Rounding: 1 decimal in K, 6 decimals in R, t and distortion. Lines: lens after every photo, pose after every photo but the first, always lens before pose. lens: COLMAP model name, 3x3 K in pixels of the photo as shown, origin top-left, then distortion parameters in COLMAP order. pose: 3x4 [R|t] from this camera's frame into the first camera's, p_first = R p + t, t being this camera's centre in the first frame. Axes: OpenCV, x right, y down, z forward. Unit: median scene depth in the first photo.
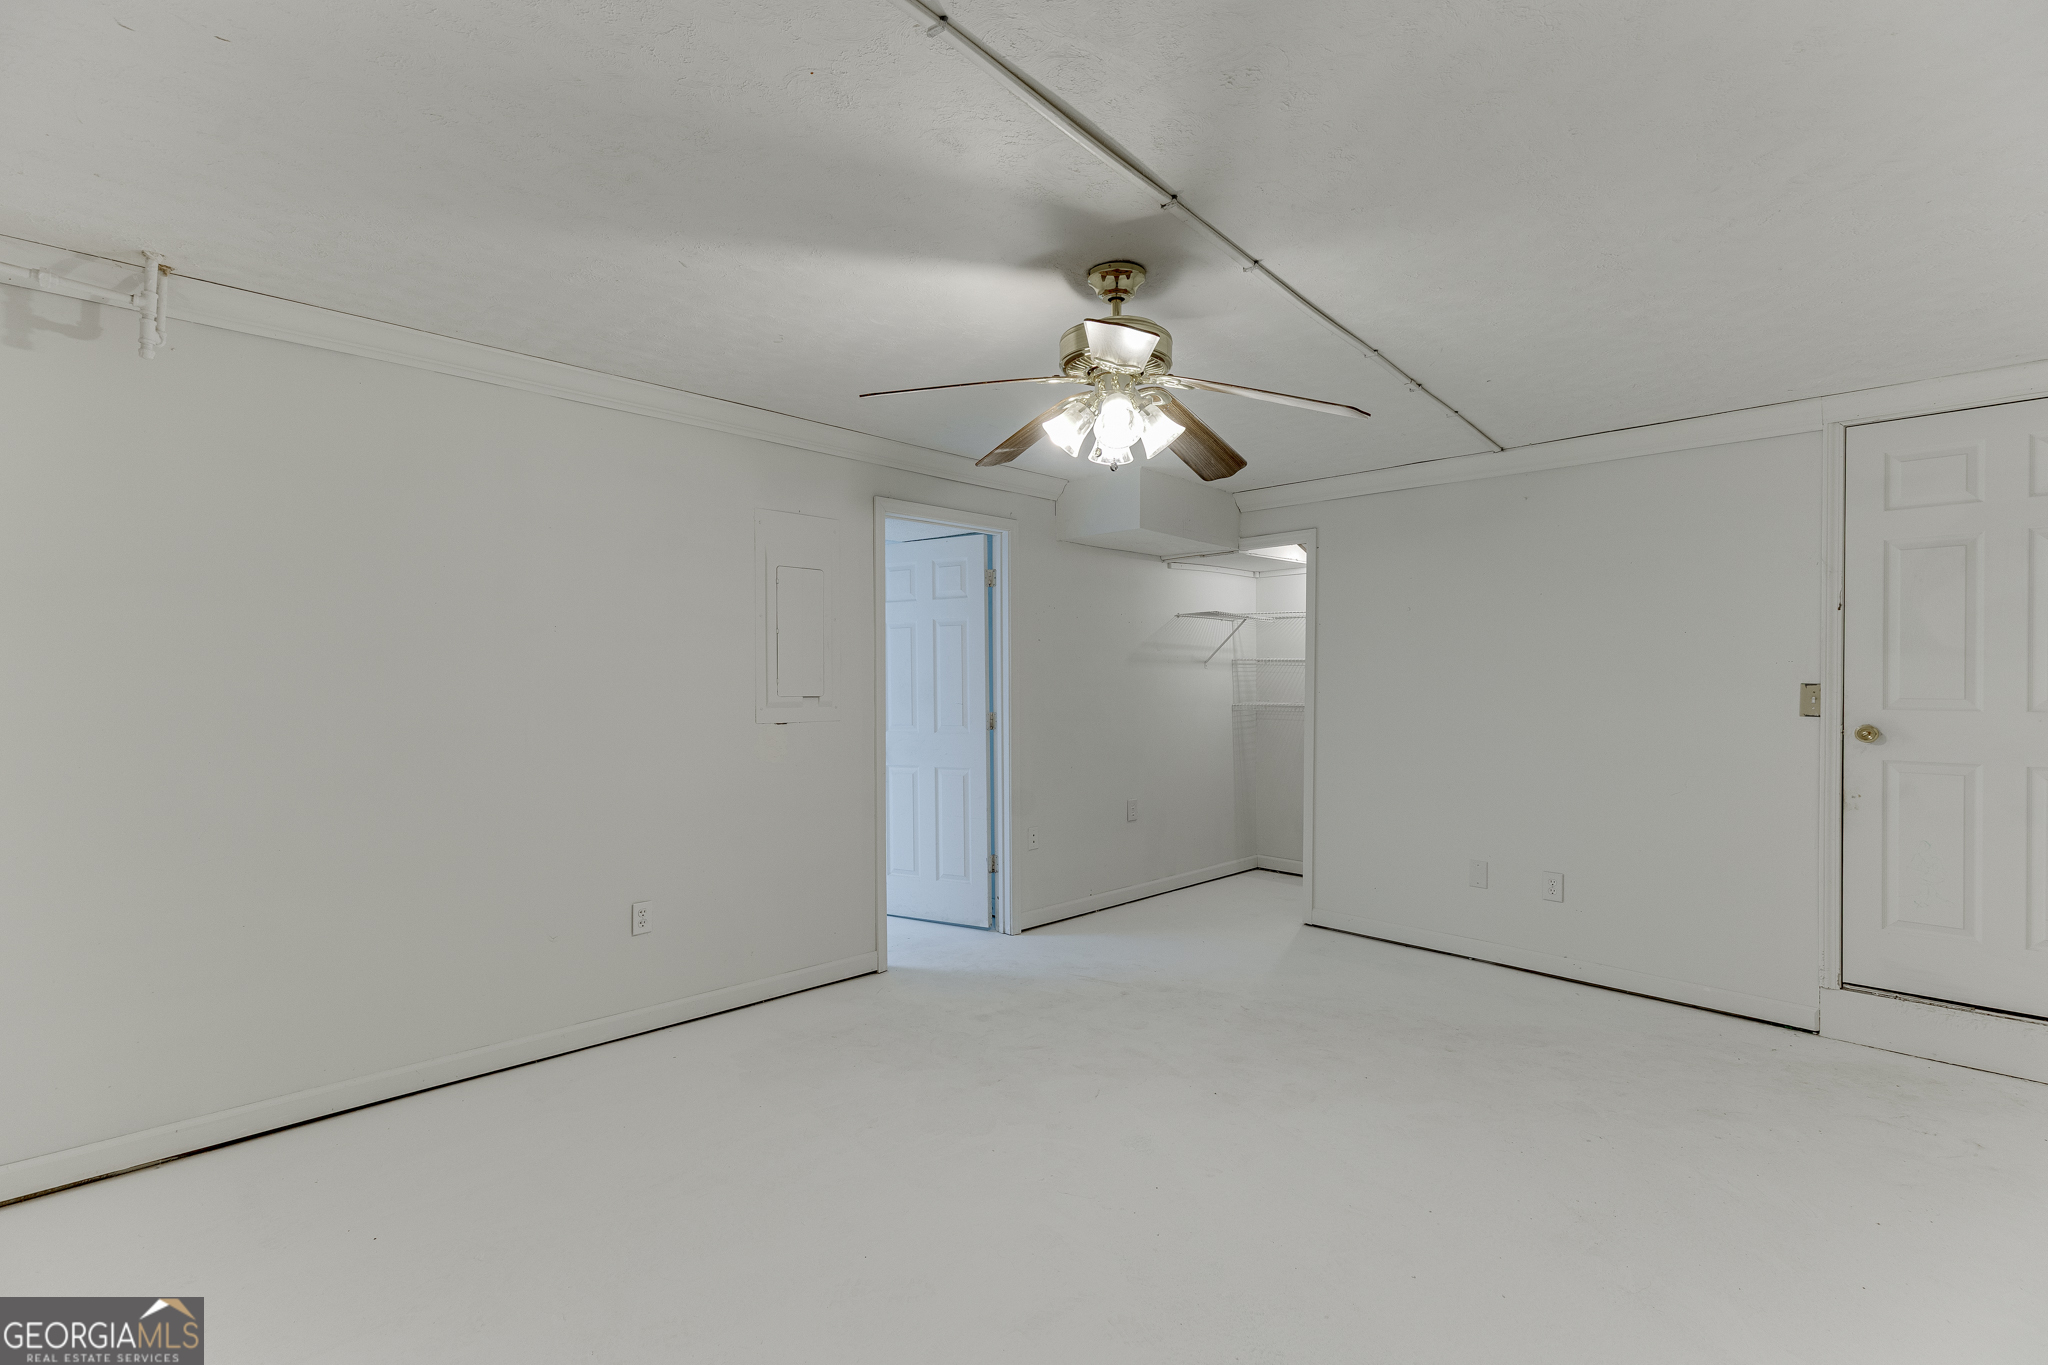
lens RADIAL K [[907.5, 0, 1039.6], [0, 907.5, 686.7], [0, 0, 1]] dist [0.003716, -0.000697]
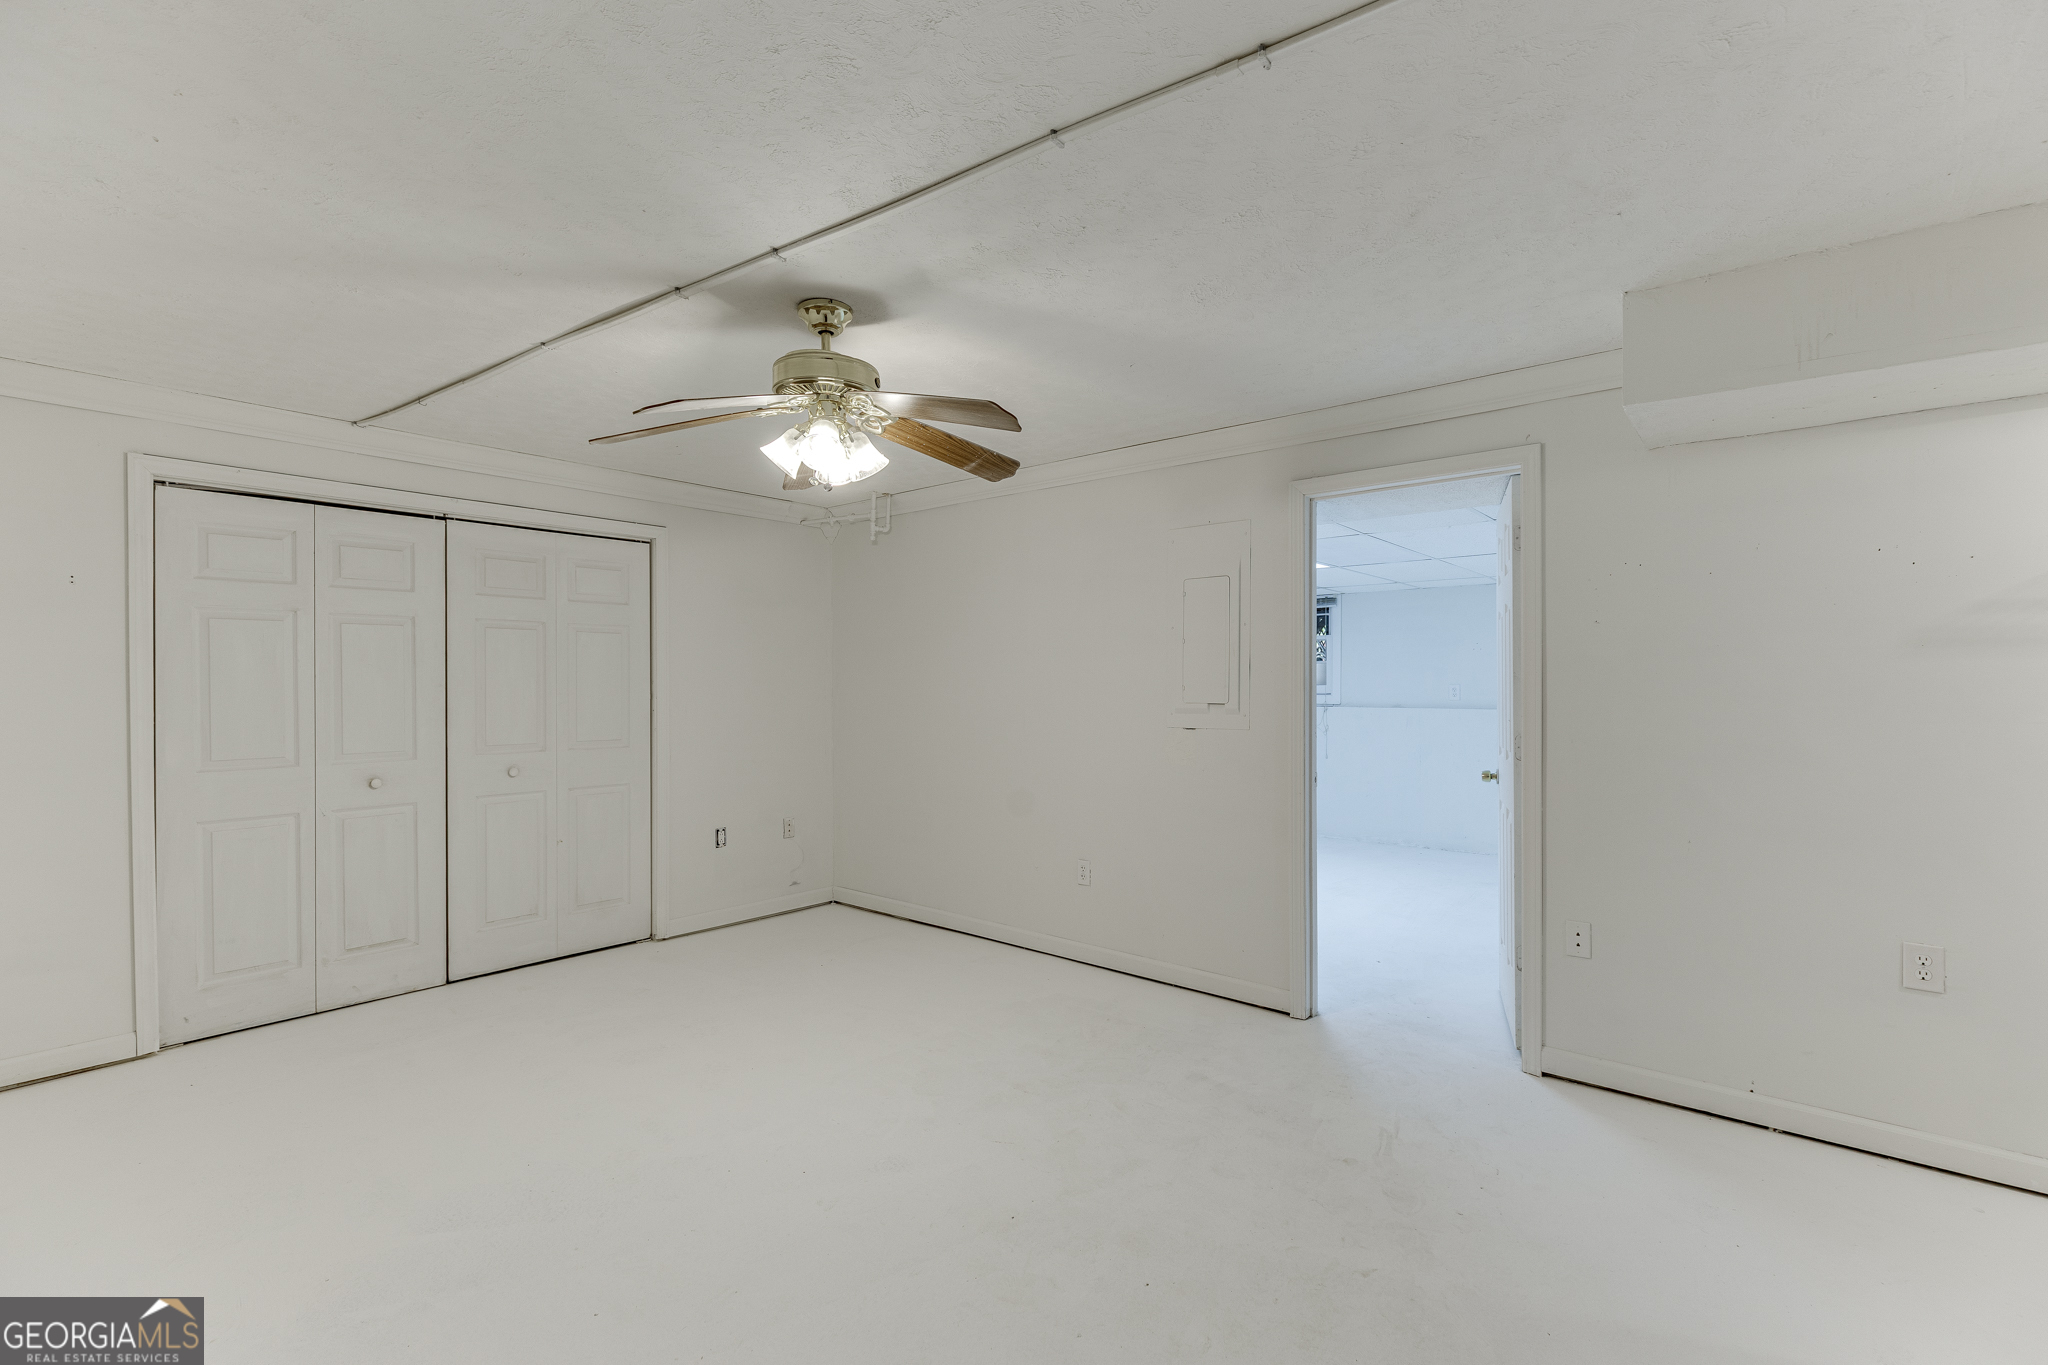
lens RADIAL K [[907.5, 0, 1039.6], [0, 907.5, 686.7], [0, 0, 1]] dist [0.003716, -0.000697]
pose [[0.096673, 0.001326, -0.995315, 0.749074], [-0.008356, 0.999965, 0.000520, -0.006286], [0.995281, 0.008267, 0.096681, 0.730183]]
